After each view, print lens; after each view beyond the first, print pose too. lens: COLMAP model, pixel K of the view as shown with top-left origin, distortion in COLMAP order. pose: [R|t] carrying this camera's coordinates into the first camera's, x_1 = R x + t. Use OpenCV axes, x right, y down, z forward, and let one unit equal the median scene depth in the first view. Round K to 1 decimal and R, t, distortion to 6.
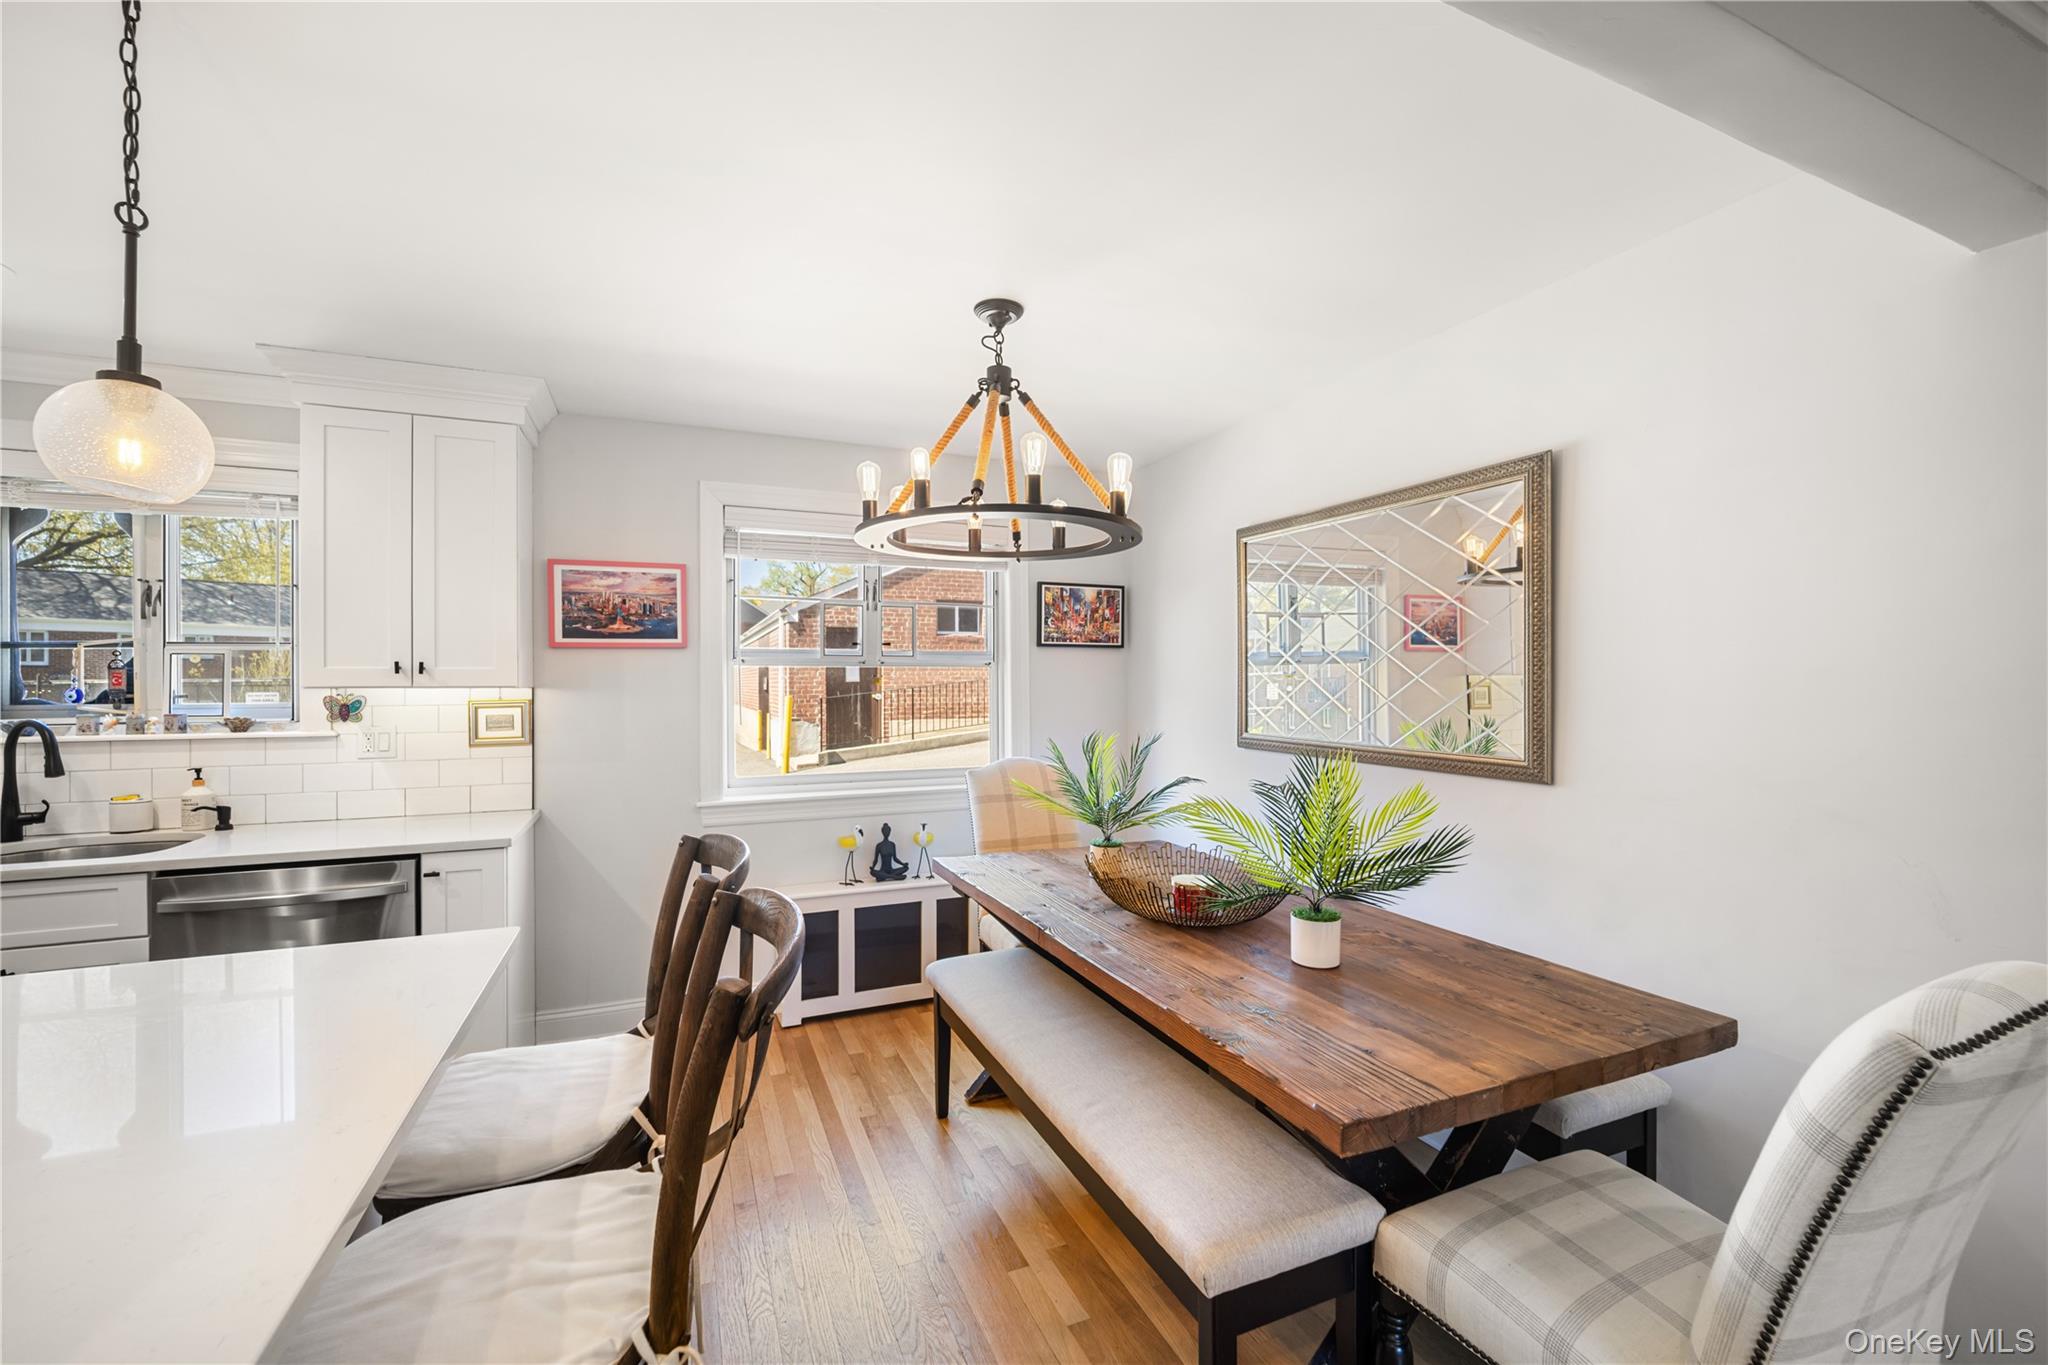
lens RADIAL K [[838.1, 0, 1040.6], [0, 838.1, 682.4], [0, 0, 1]] dist [-0.012561, -0.000464]
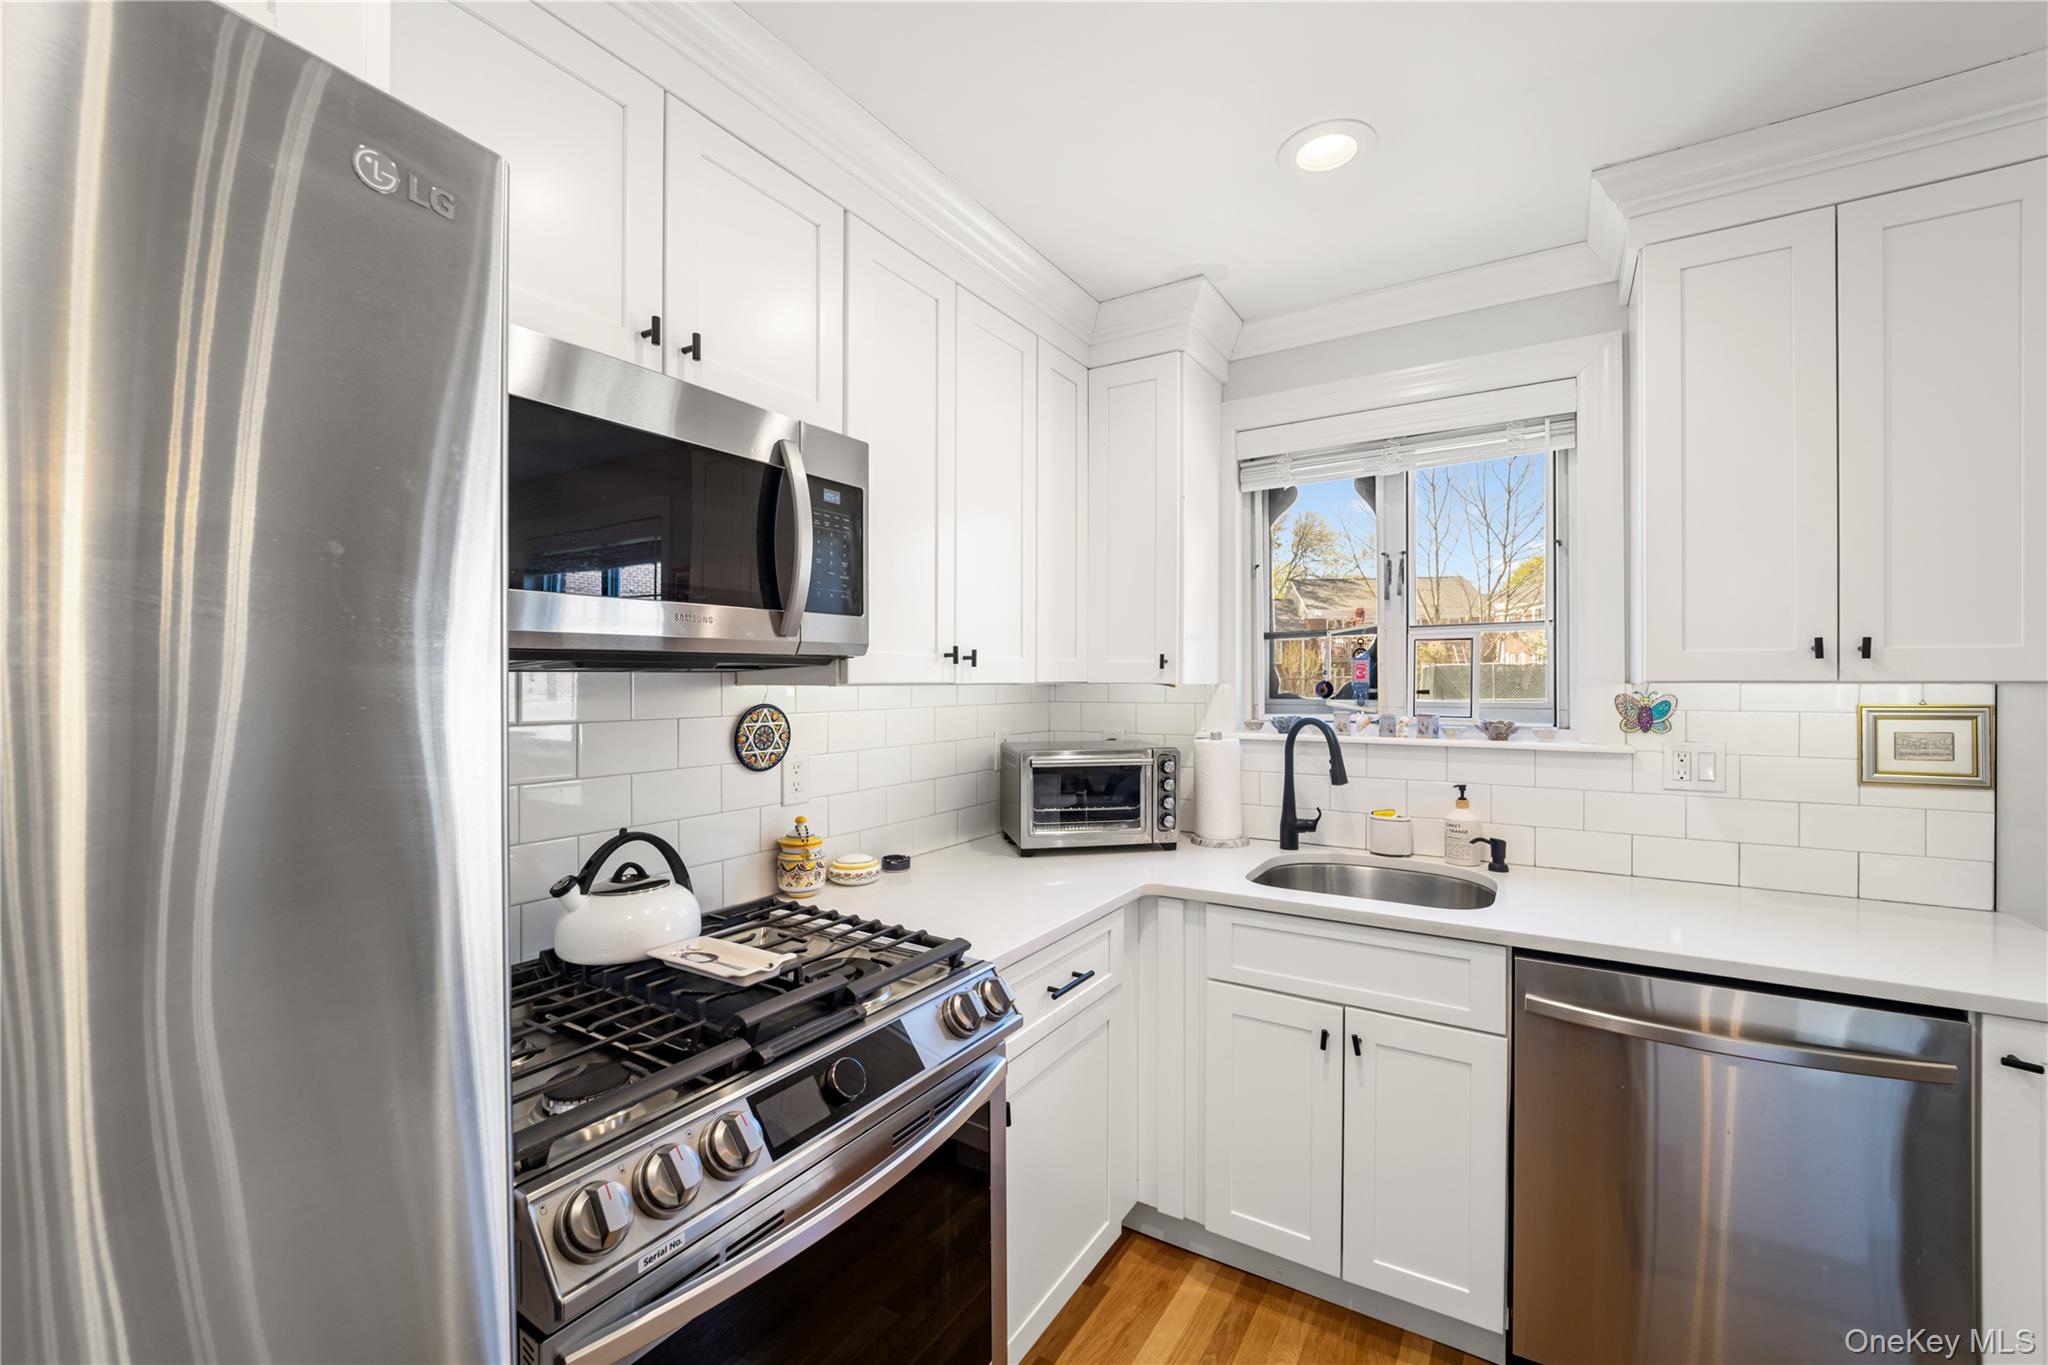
lens RADIAL K [[838.1, 0, 1025.6], [0, 838.1, 682.6], [0, 0, 1]] dist [-0.012561, -0.000464]
pose [[0.552352, 0.005405, -0.833593, -0.580039], [0.001245, 0.999973, 0.007309, 0.001190], [0.833610, -0.005075, 0.552330, 0.217989]]
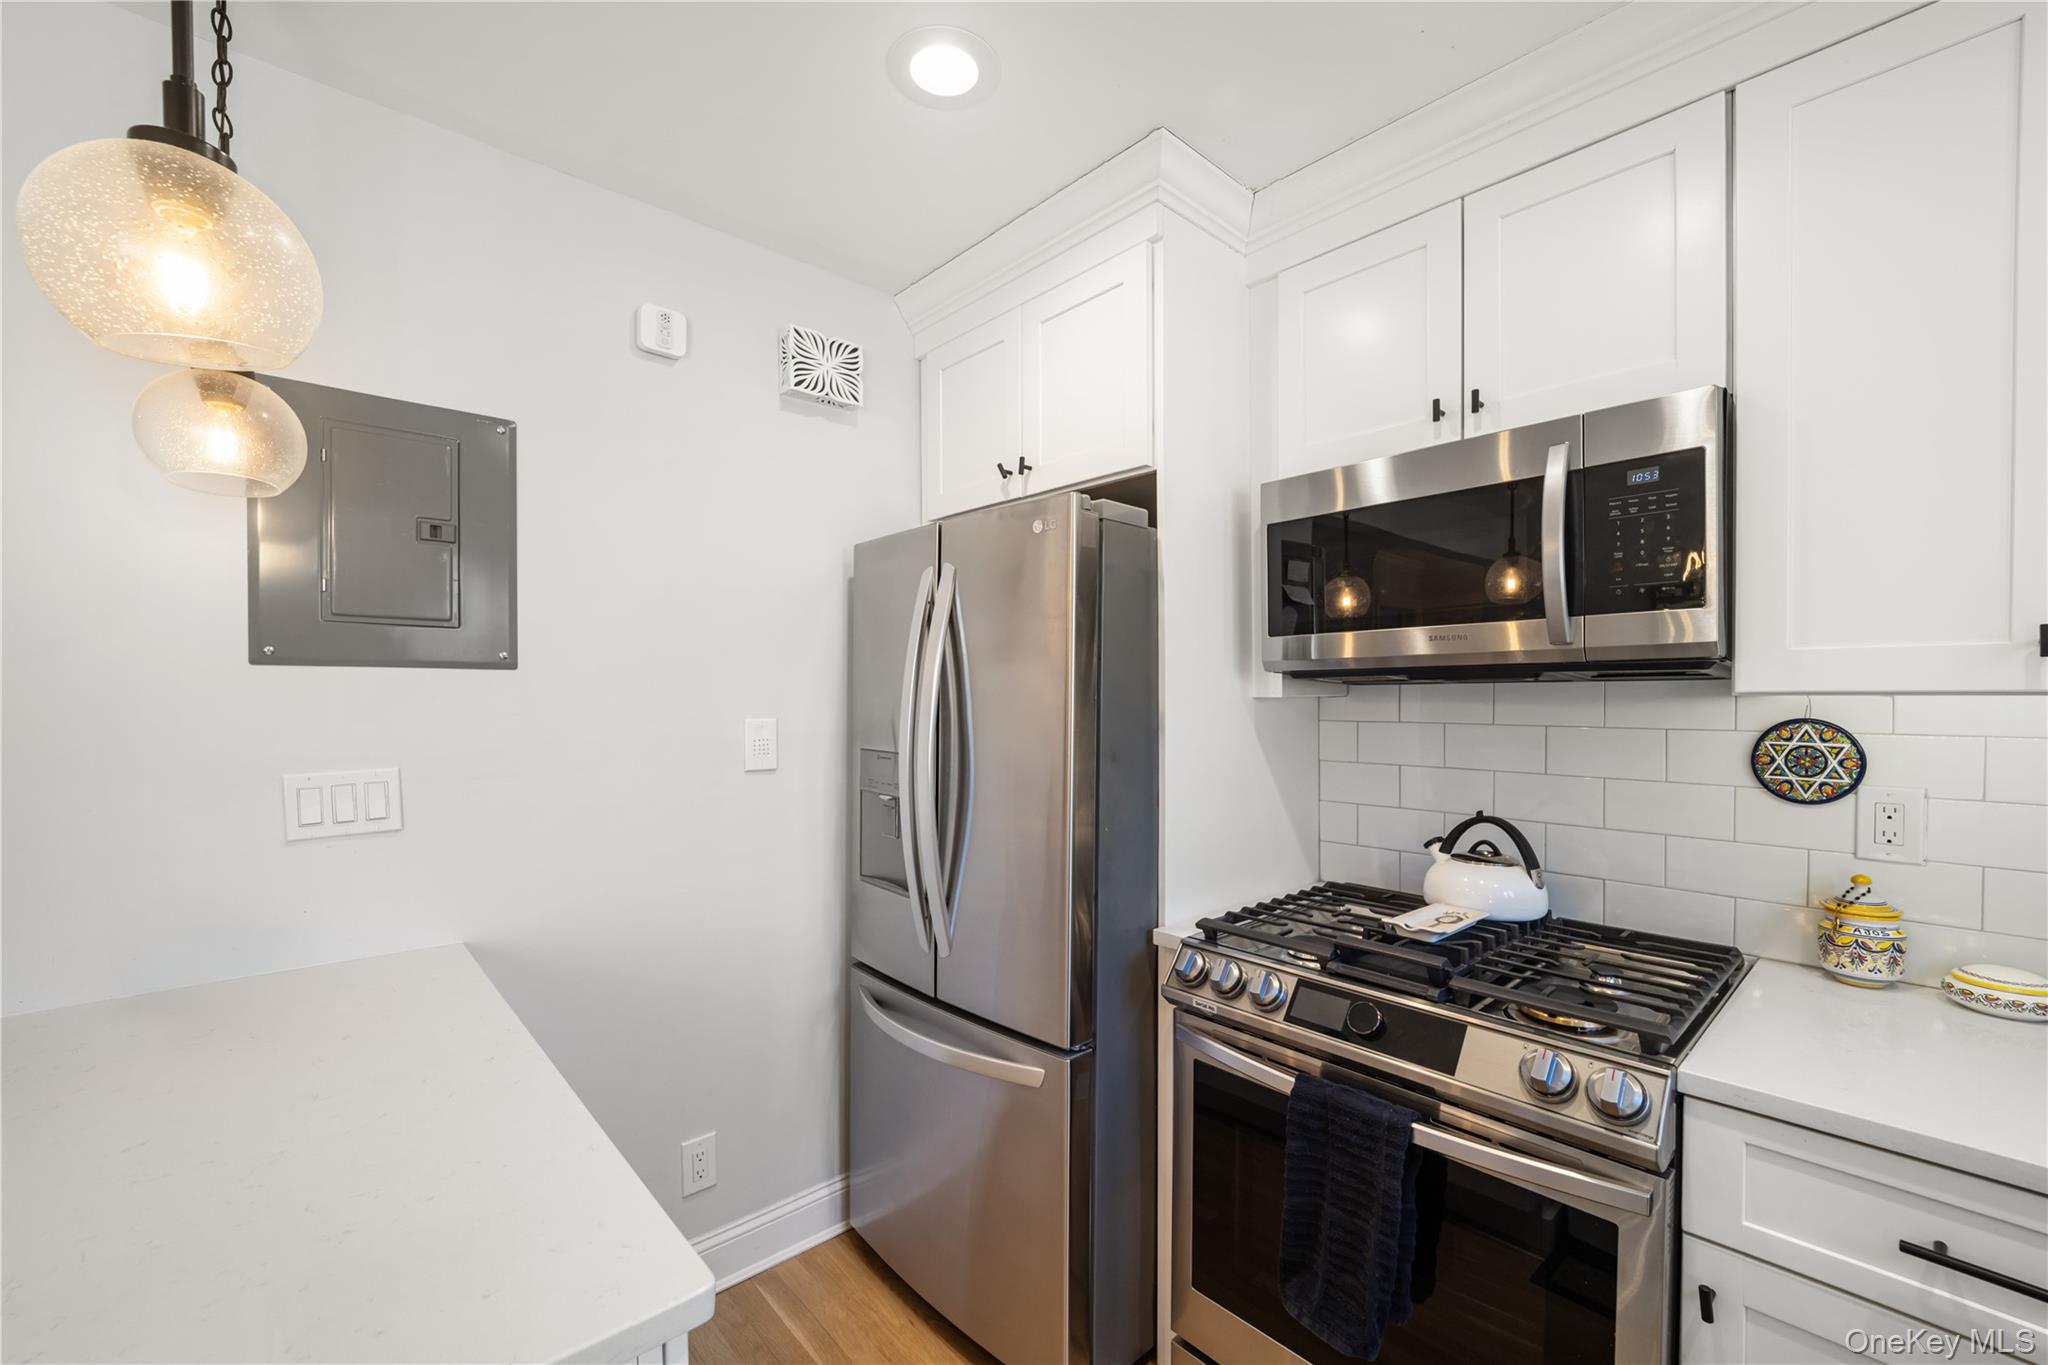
lens RADIAL K [[838.1, 0, 1029.0], [0, 838.1, 708.0], [0, 0, 1]] dist [-0.012561, -0.000464]
pose [[-0.952108, 0.009392, -0.305619, -0.638737], [0.004637, 0.999857, 0.016281, 0.006251], [0.305728, 0.014084, -0.952015, 0.850533]]
